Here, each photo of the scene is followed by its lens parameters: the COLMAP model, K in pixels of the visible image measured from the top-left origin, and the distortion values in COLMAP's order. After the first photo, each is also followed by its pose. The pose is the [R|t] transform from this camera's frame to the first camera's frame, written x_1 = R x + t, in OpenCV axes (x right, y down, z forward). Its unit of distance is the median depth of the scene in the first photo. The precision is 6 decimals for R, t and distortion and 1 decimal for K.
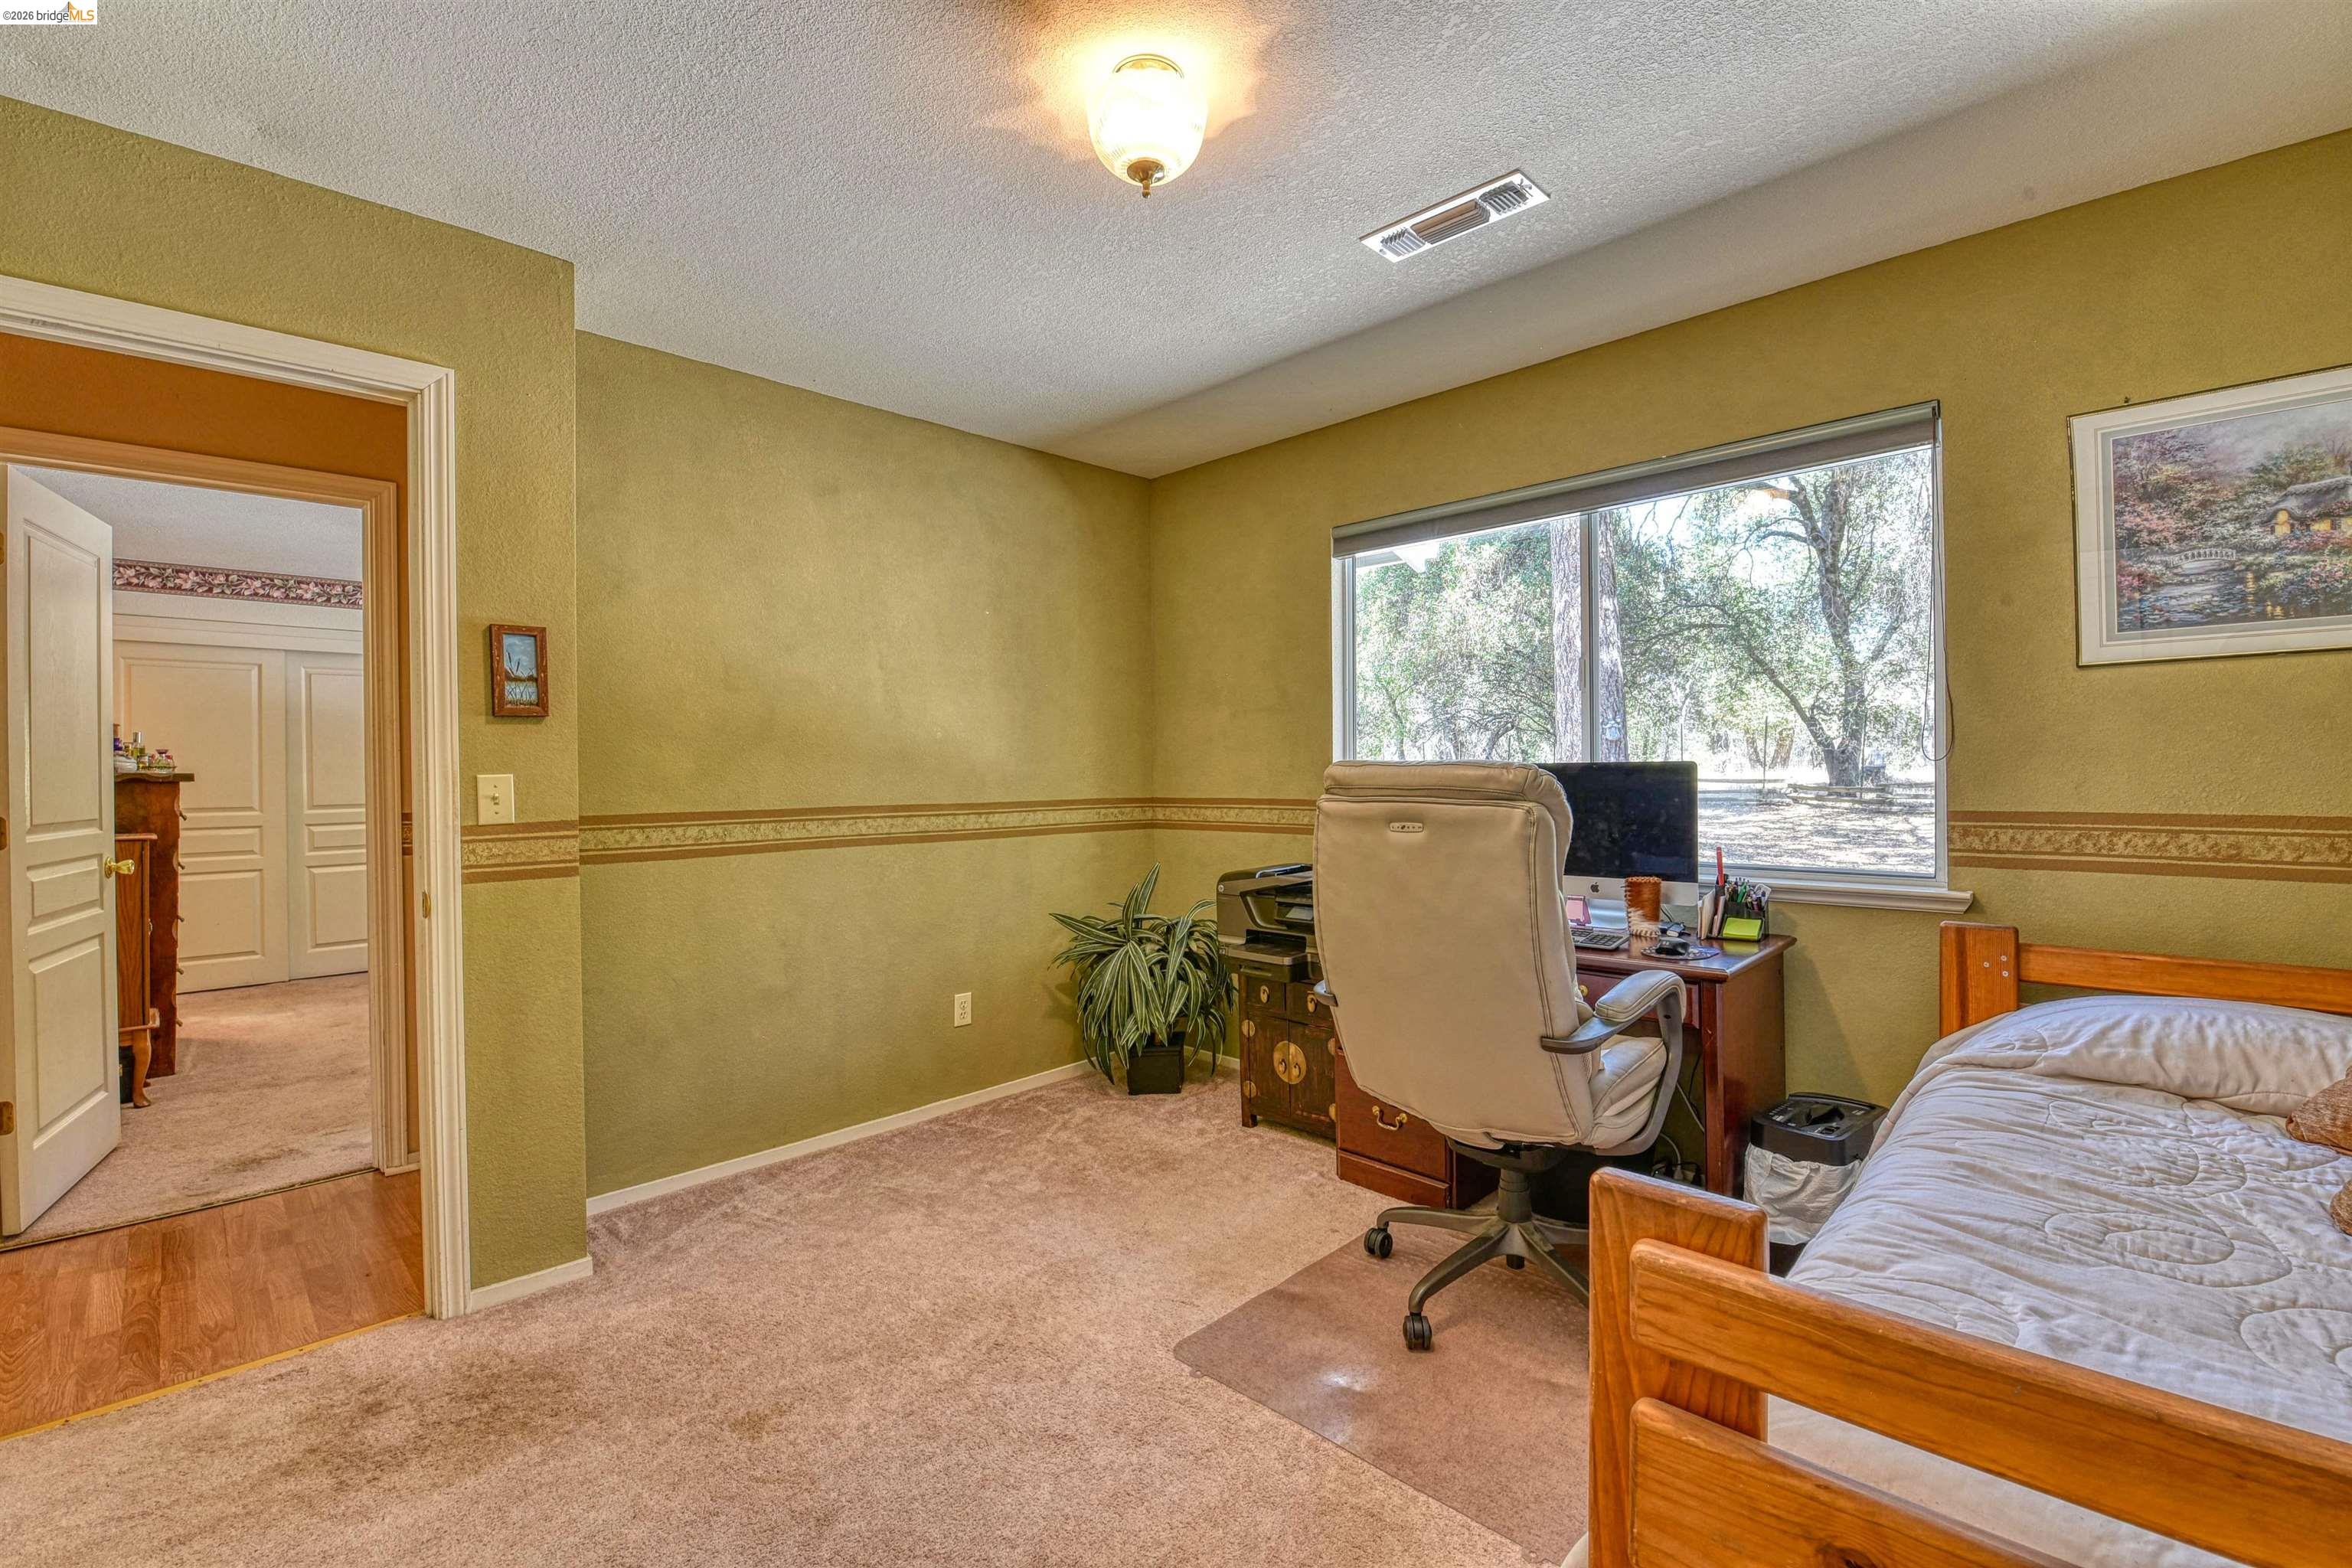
lens RADIAL K [[1016.2, 0, 1172.6], [0, 1016.2, 778.7], [0, 0, 1]] dist [-0.009858, -0.006328]
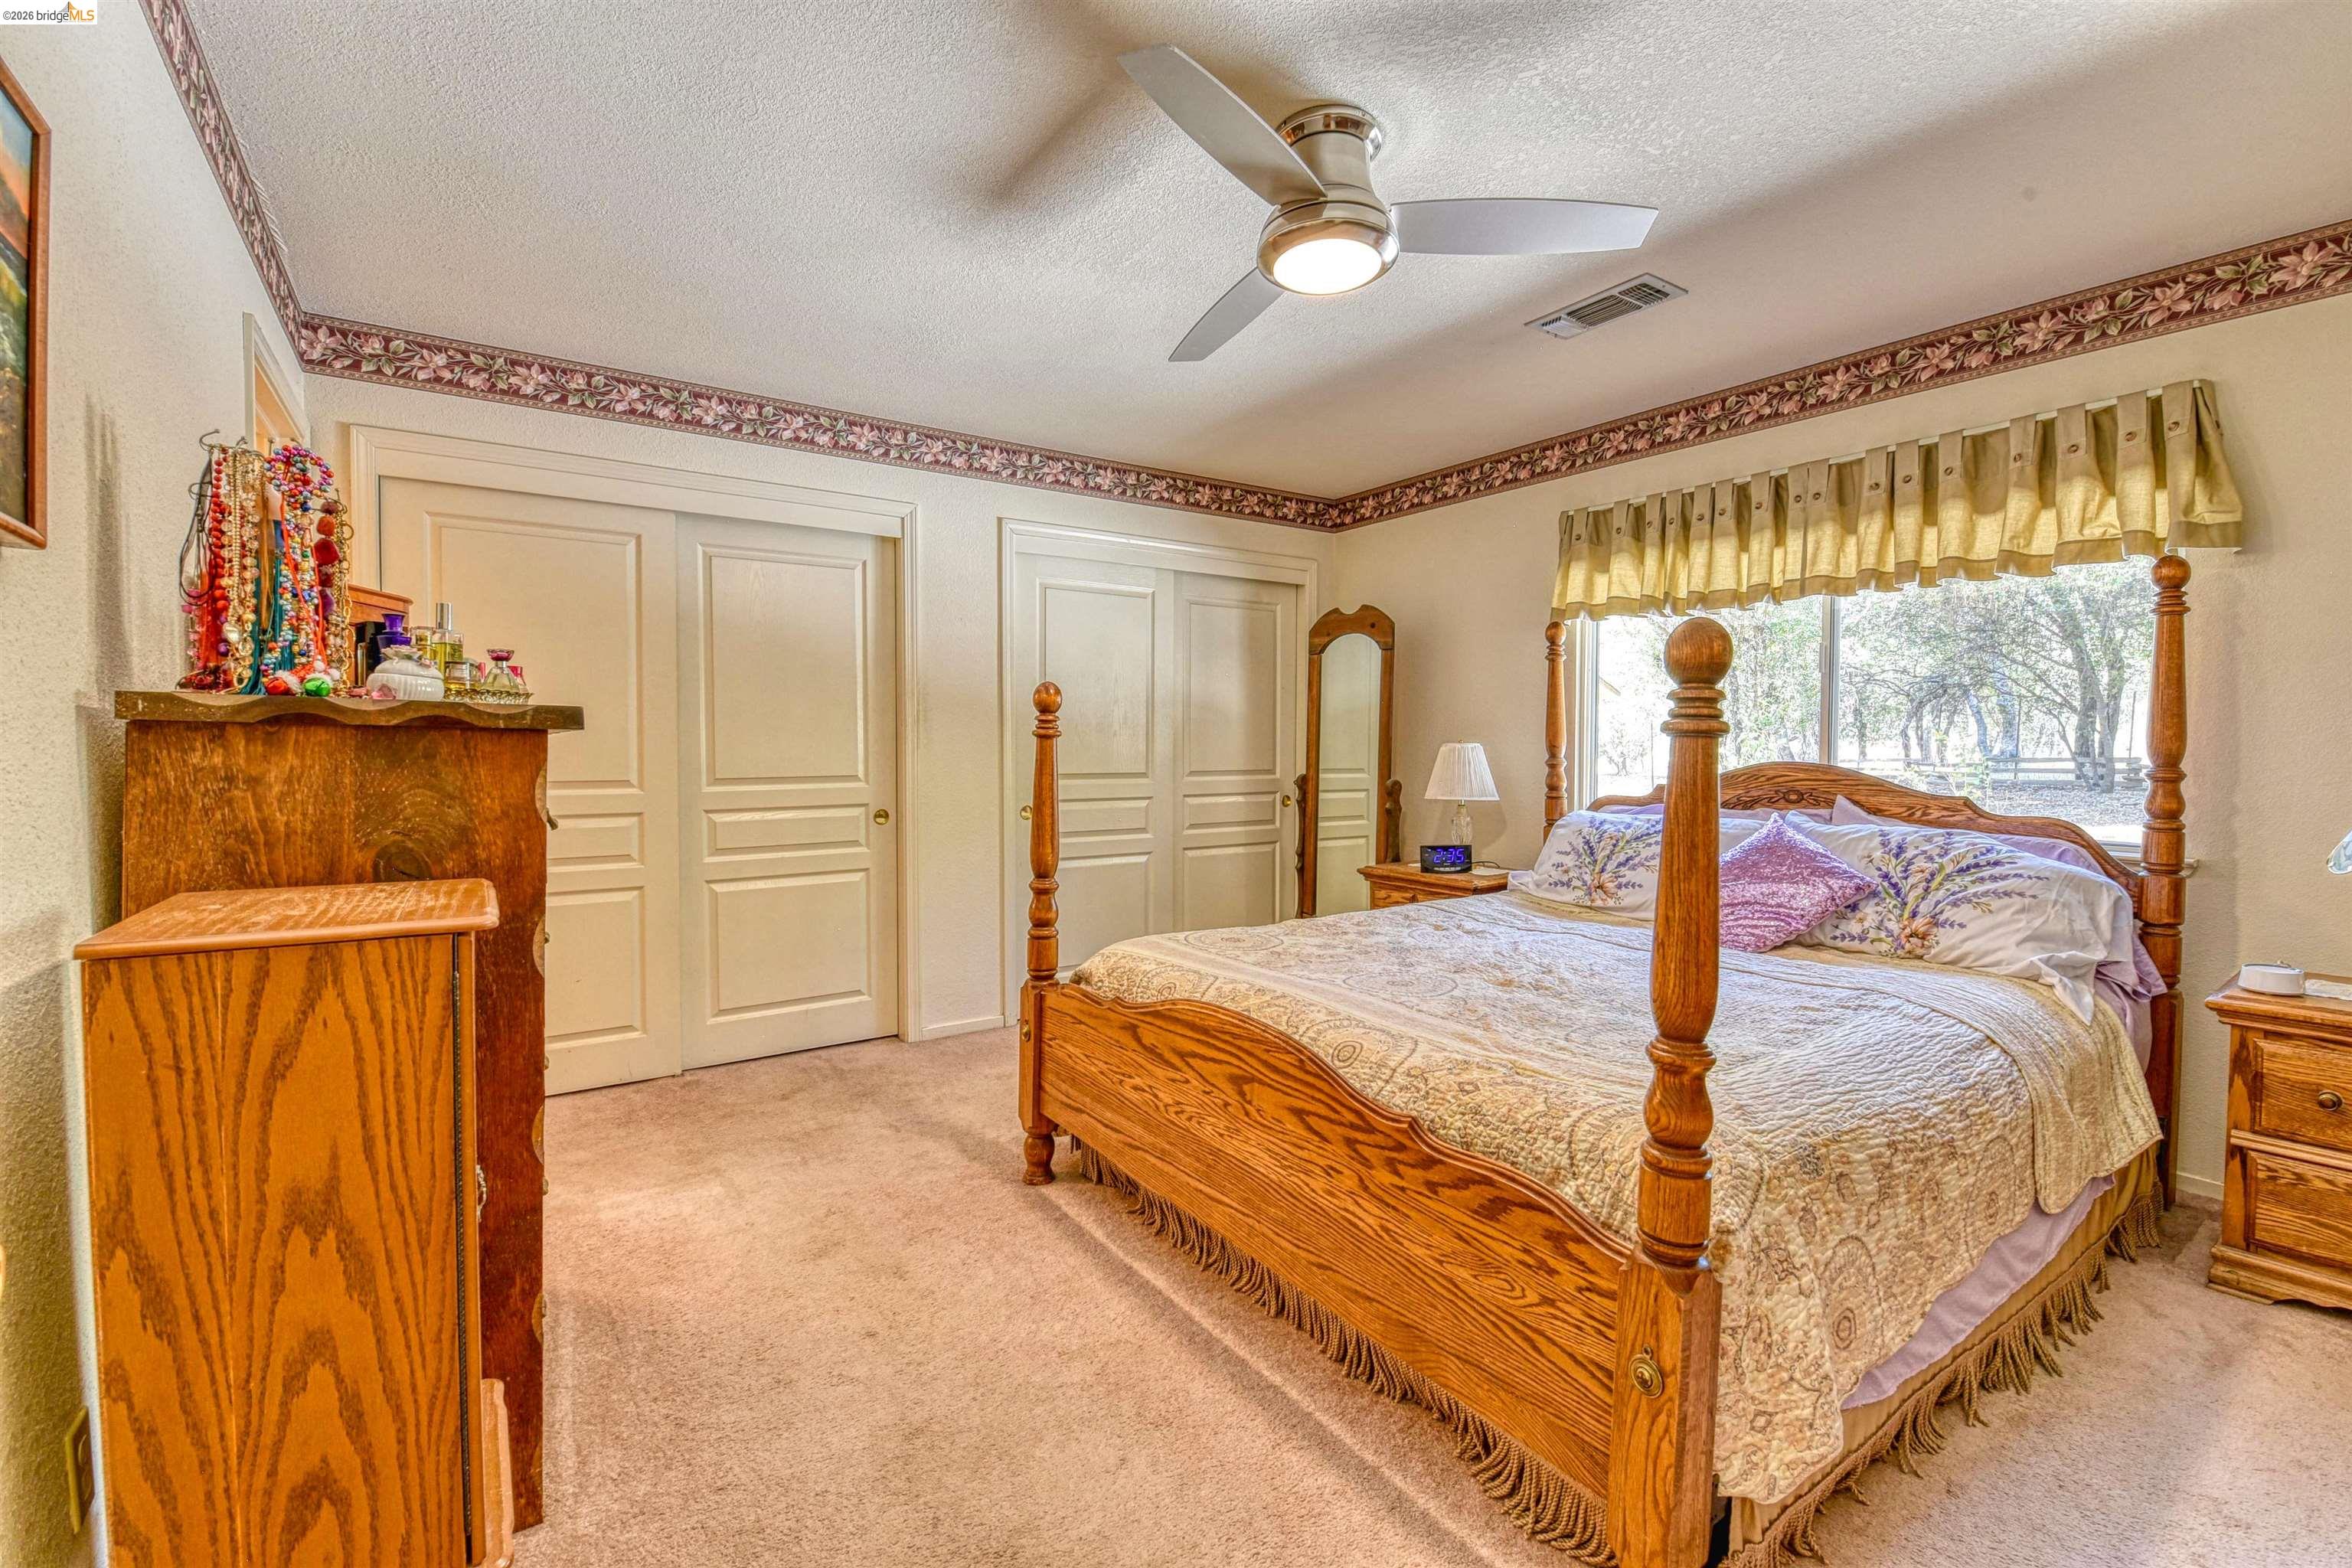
lens RADIAL K [[1016.2, 0, 1178.7], [0, 1016.2, 780.3], [0, 0, 1]] dist [-0.009858, -0.006328]
pose [[0.982614, 0.021176, -0.184451, -0.506814], [-0.015424, 0.999351, 0.032563, 0.004218], [0.185021, -0.029152, 0.982302, 0.493659]]
